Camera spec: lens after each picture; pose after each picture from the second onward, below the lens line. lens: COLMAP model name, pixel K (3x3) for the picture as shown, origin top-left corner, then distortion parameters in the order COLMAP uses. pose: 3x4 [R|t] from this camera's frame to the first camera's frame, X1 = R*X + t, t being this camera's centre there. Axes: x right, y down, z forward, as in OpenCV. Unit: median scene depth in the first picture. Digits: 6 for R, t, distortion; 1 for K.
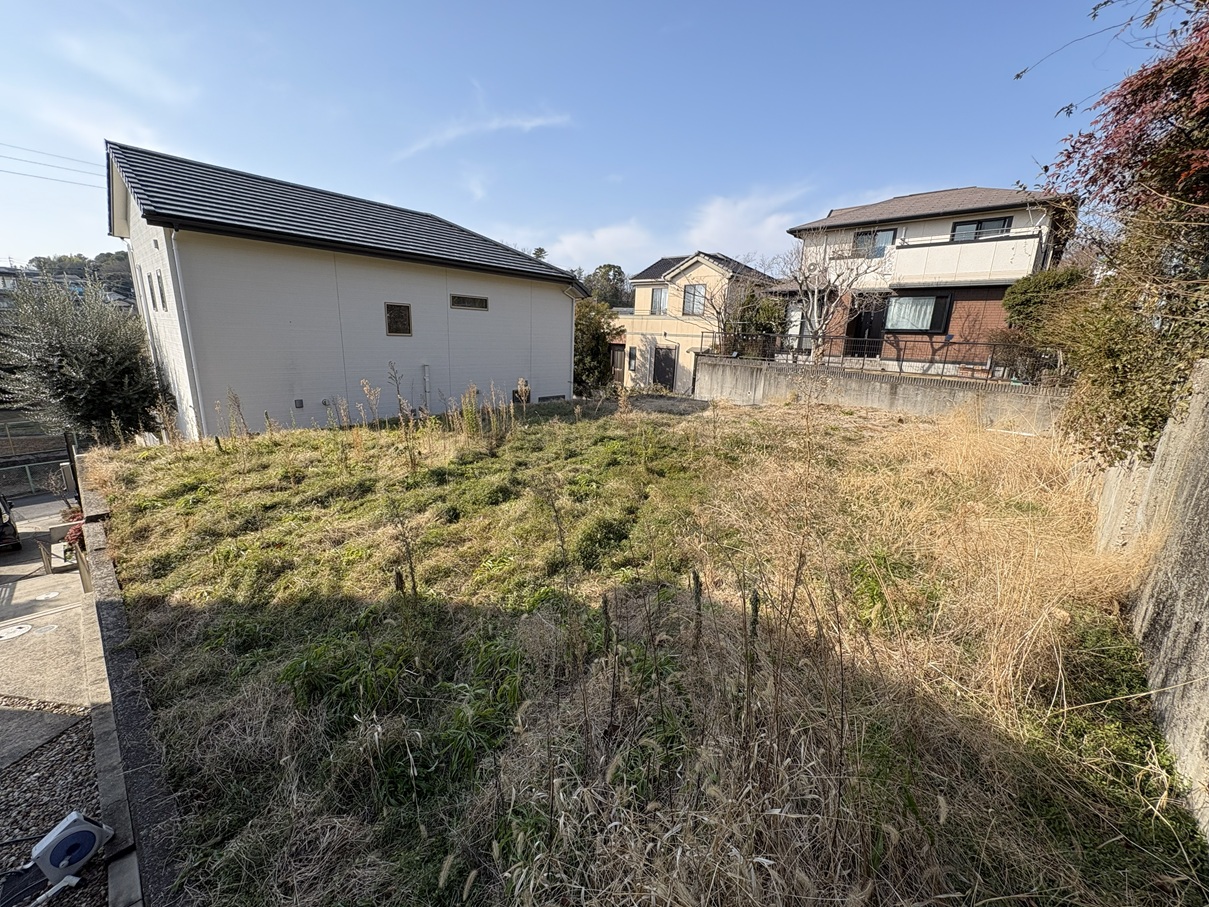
lens RADIAL K [[482.8, 0, 604.5], [0, 482.8, 453.5], [0, 0, 1]] dist [0.008736, -0.000138]
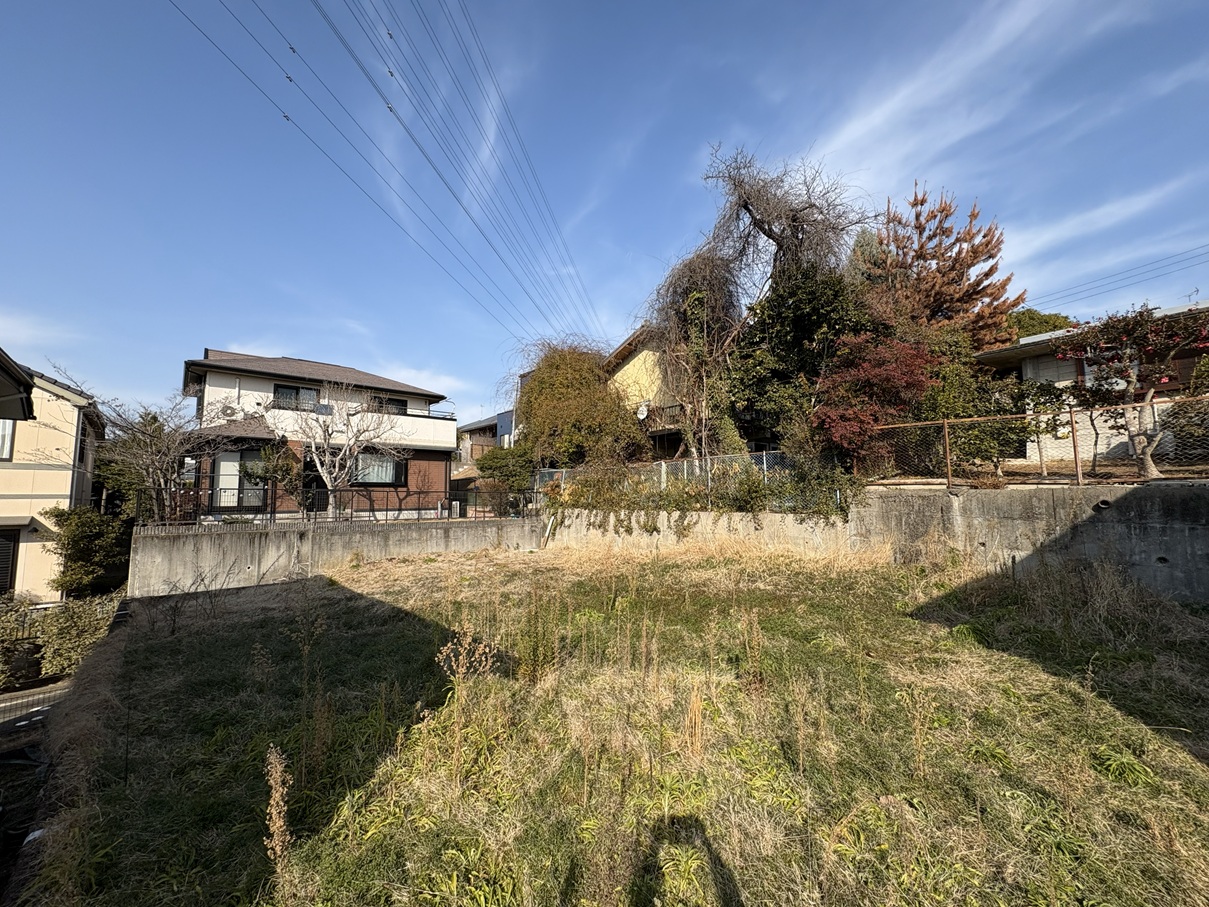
lens RADIAL K [[482.8, 0, 604.5], [0, 482.8, 453.5], [0, 0, 1]] dist [0.008736, -0.000138]
pose [[0.107966, 0.048923, 0.992950, -0.427078], [0.249322, 0.965537, -0.074681, -0.112364], [-0.962383, 0.255627, 0.092048, 0.397086]]
